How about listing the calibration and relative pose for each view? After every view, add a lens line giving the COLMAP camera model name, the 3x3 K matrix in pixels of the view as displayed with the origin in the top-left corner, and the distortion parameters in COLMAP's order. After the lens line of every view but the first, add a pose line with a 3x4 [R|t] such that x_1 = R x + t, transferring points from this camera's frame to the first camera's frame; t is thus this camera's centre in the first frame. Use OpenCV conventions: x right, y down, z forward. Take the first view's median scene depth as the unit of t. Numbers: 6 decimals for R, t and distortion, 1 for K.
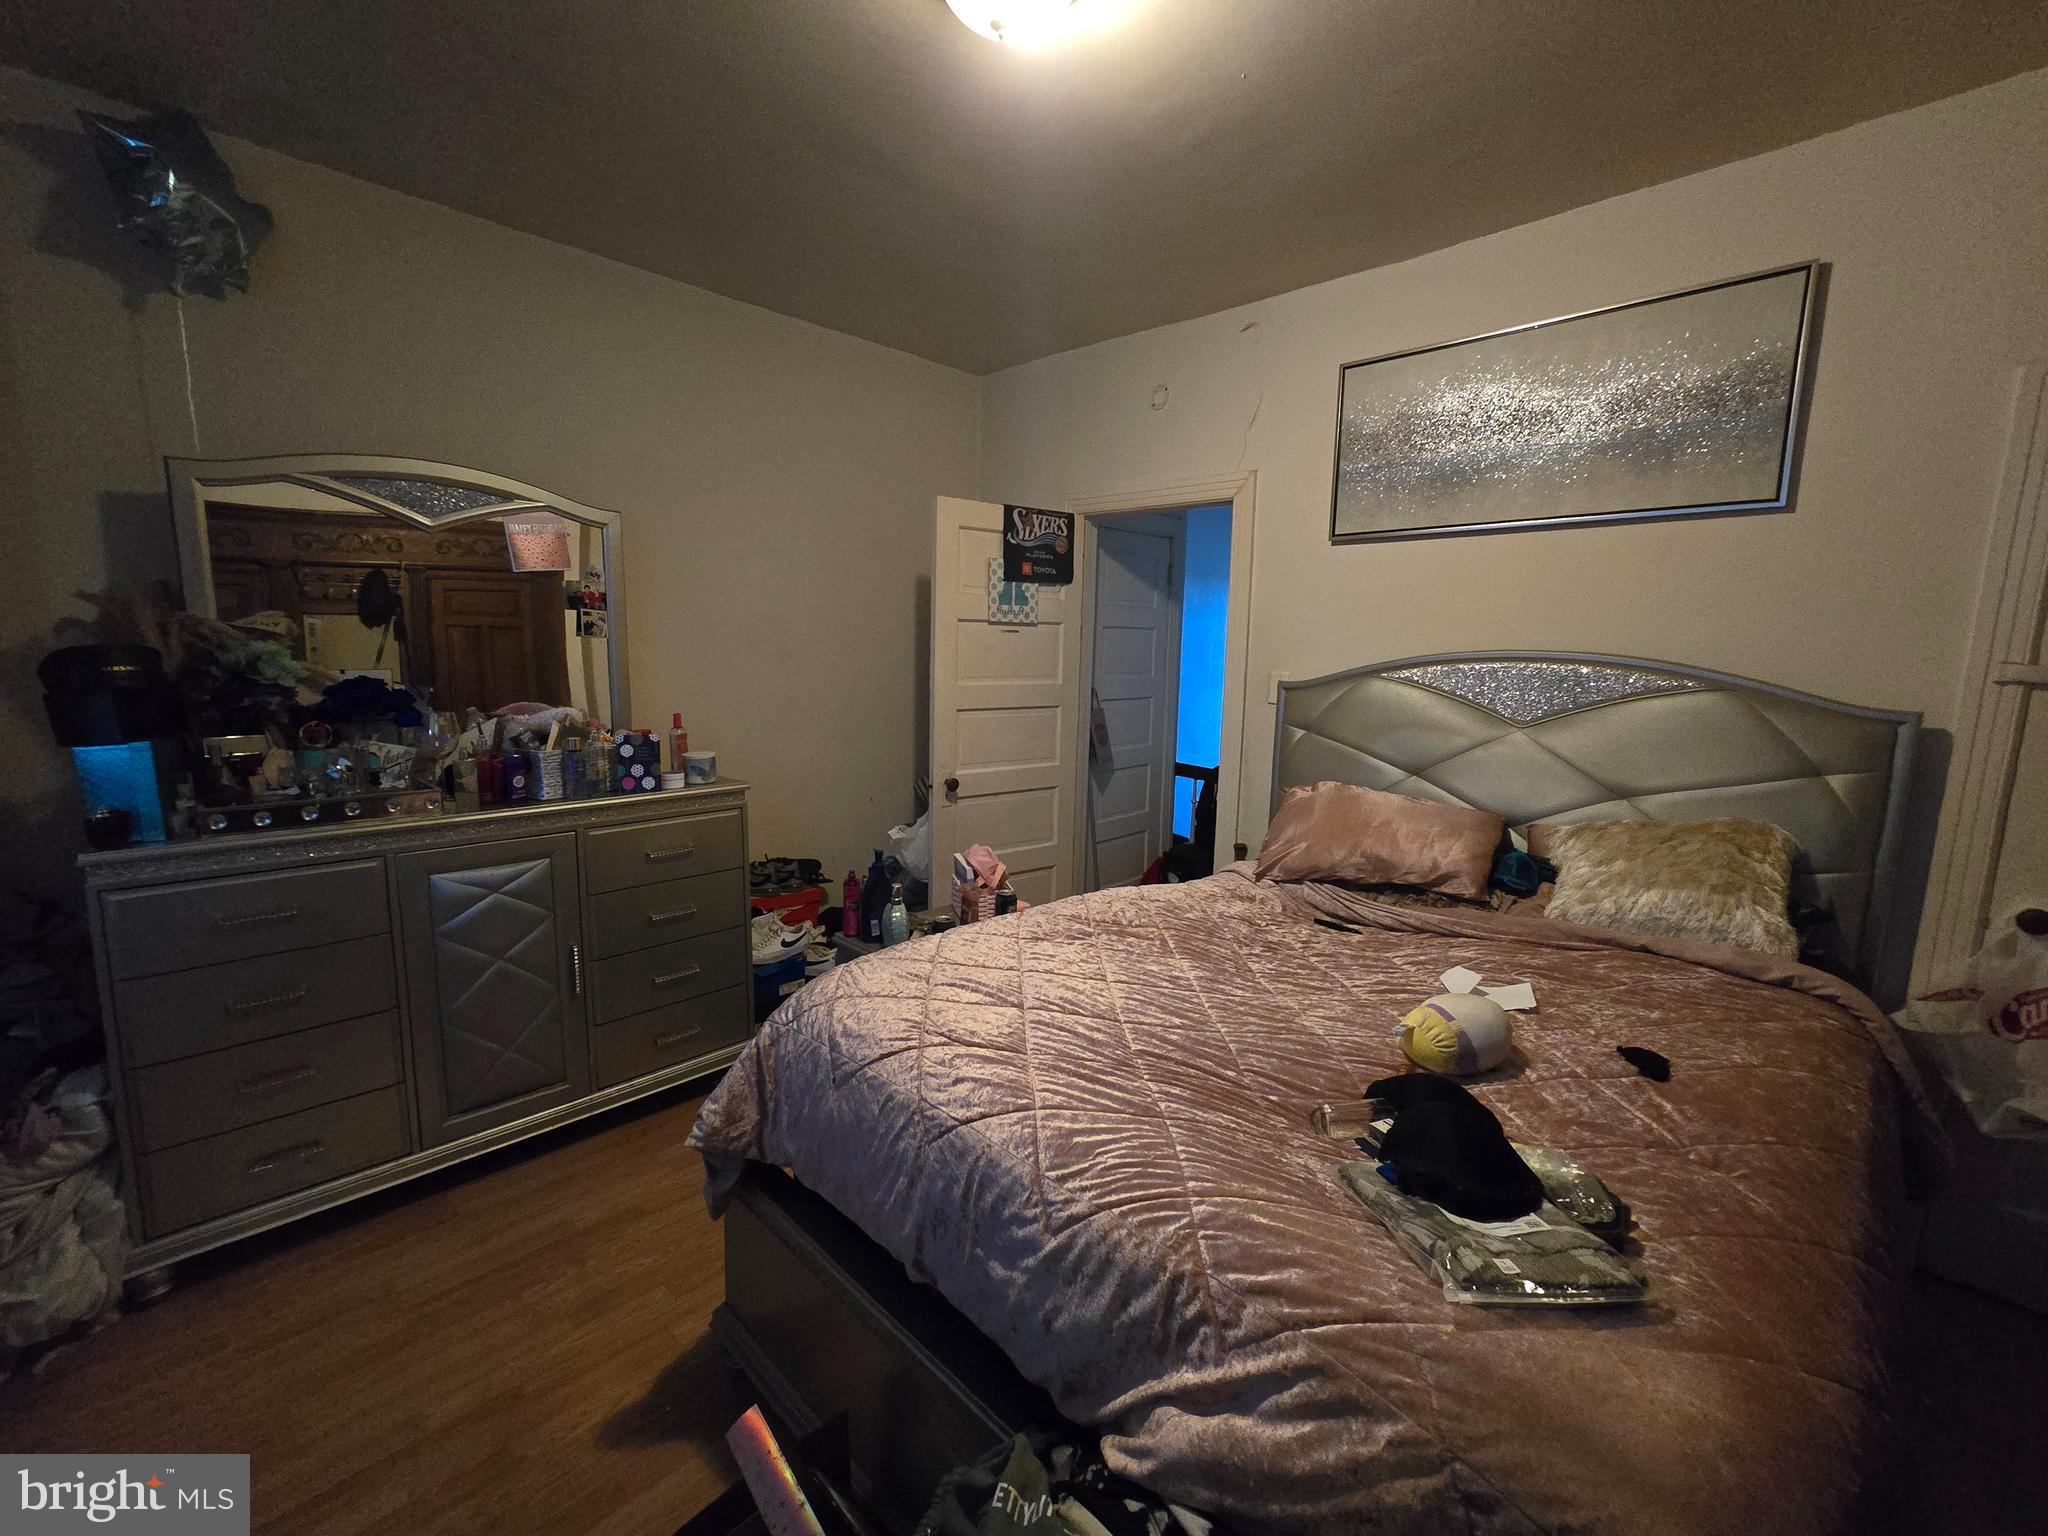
lens RADIAL K [[847.1, 0, 1024.0], [0, 847.1, 768.0], [0, 0, 1]] dist [-0.013548, -0.000162]
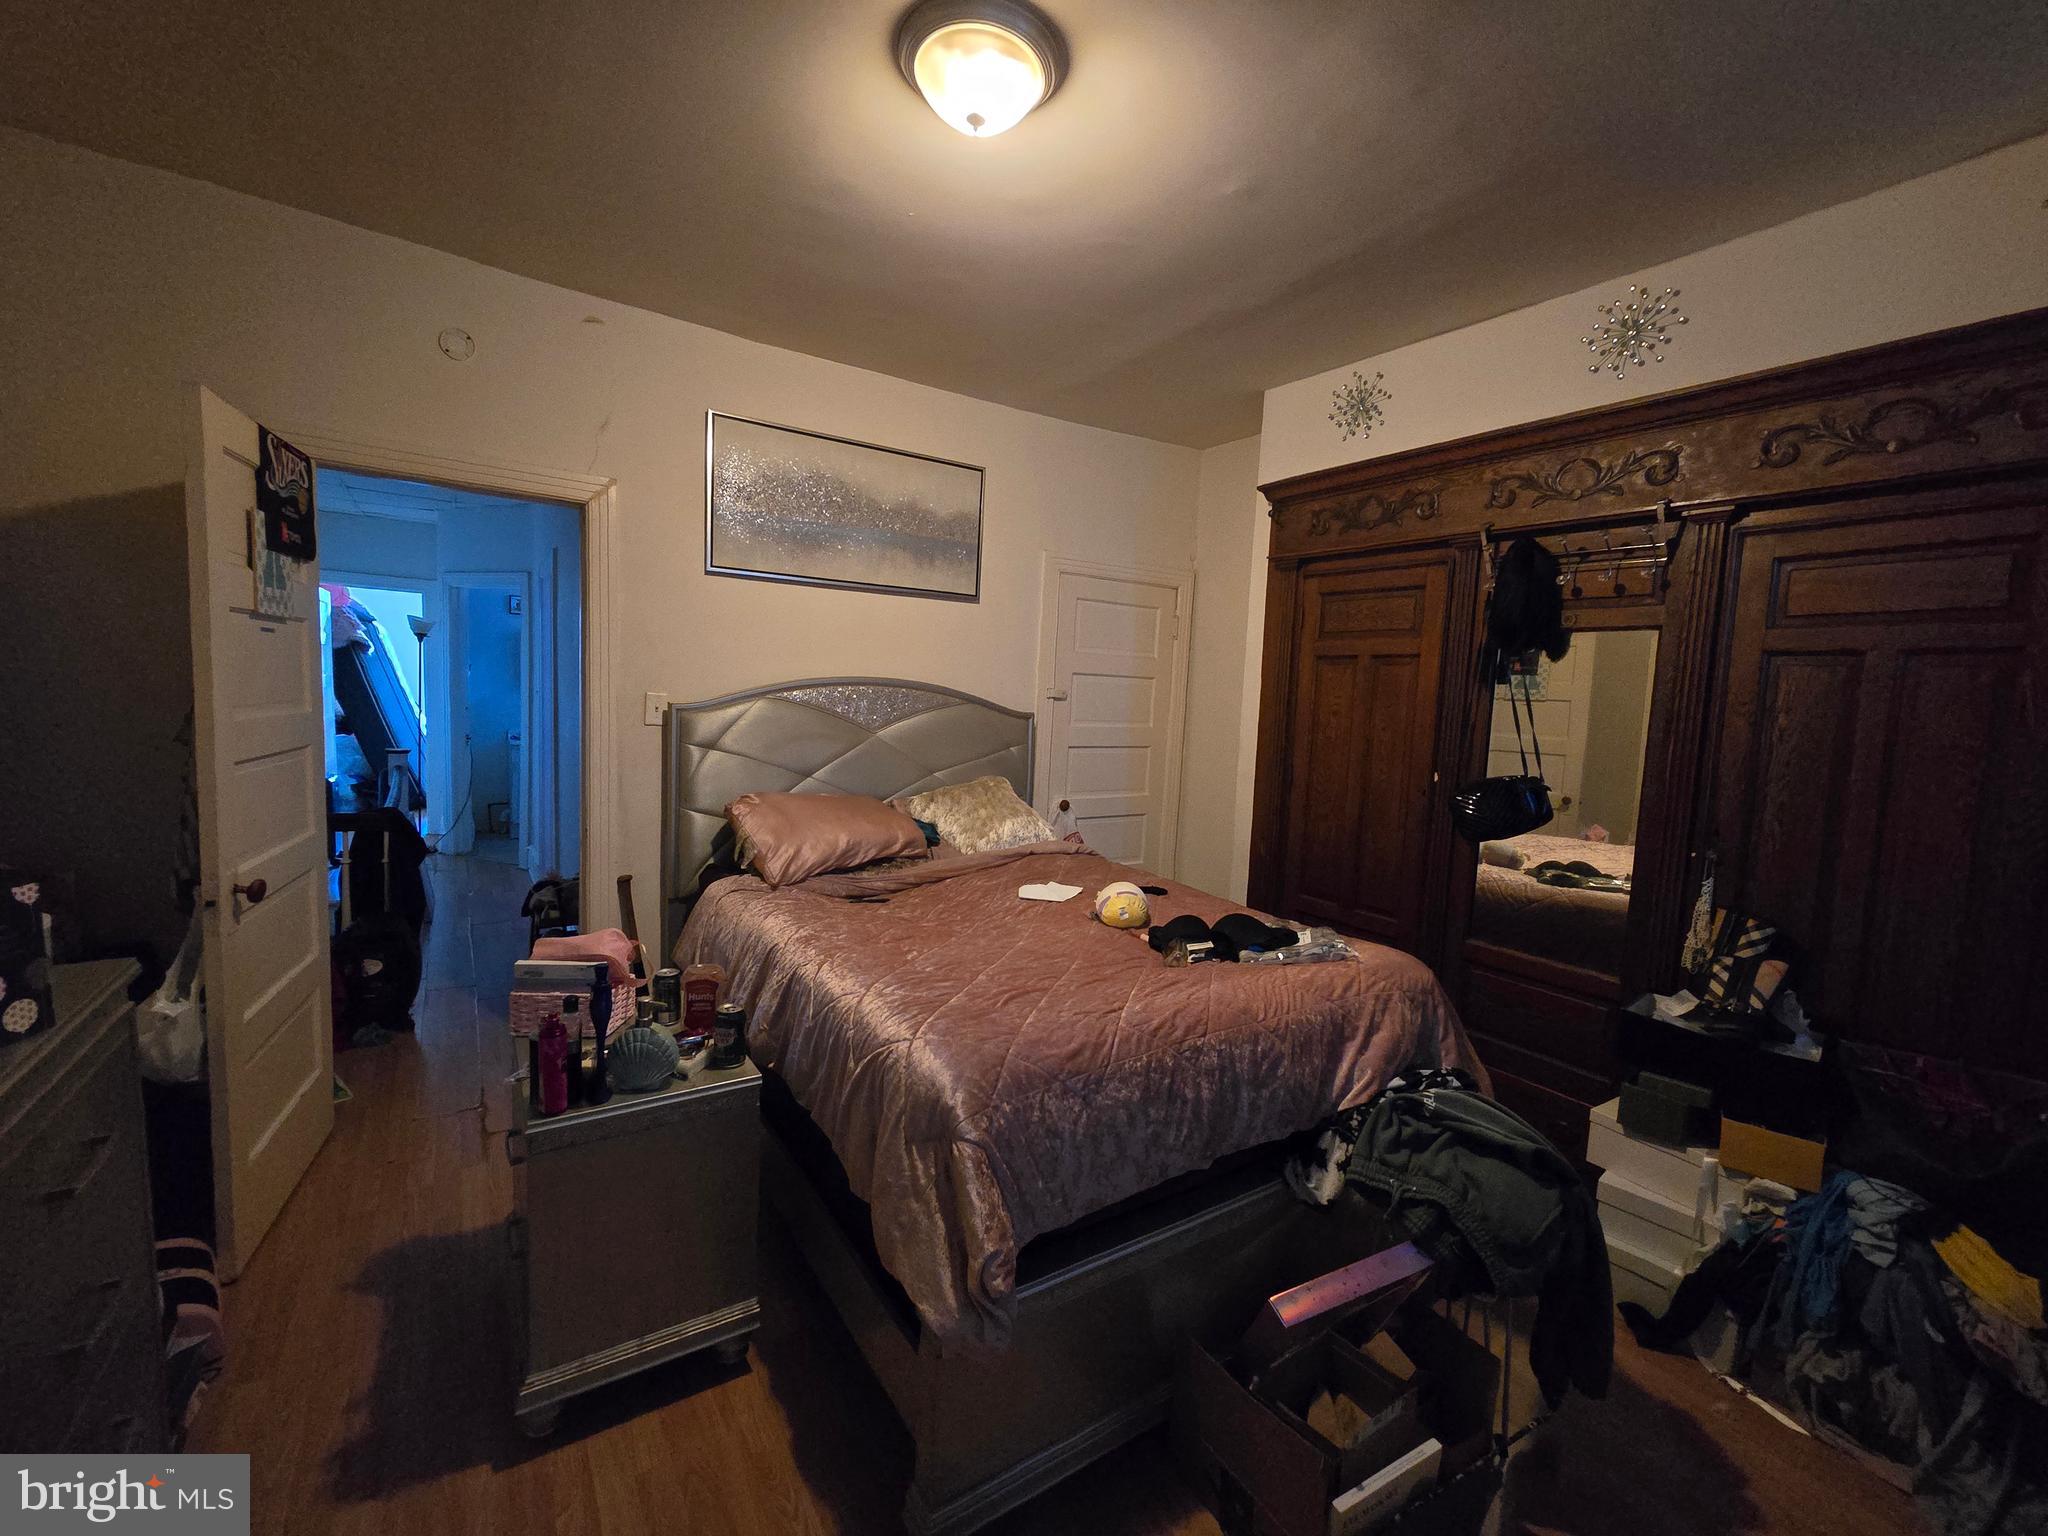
lens RADIAL K [[826.4, 0, 1024.0], [0, 826.4, 768.0], [0, 0, 1]] dist [-0.000187, -0.000005]
pose [[0.215118, -0.101358, 0.971314, -0.715045], [0.098064, 0.991814, 0.081779, -0.080614], [-0.971652, 0.077659, 0.223296, 0.479057]]
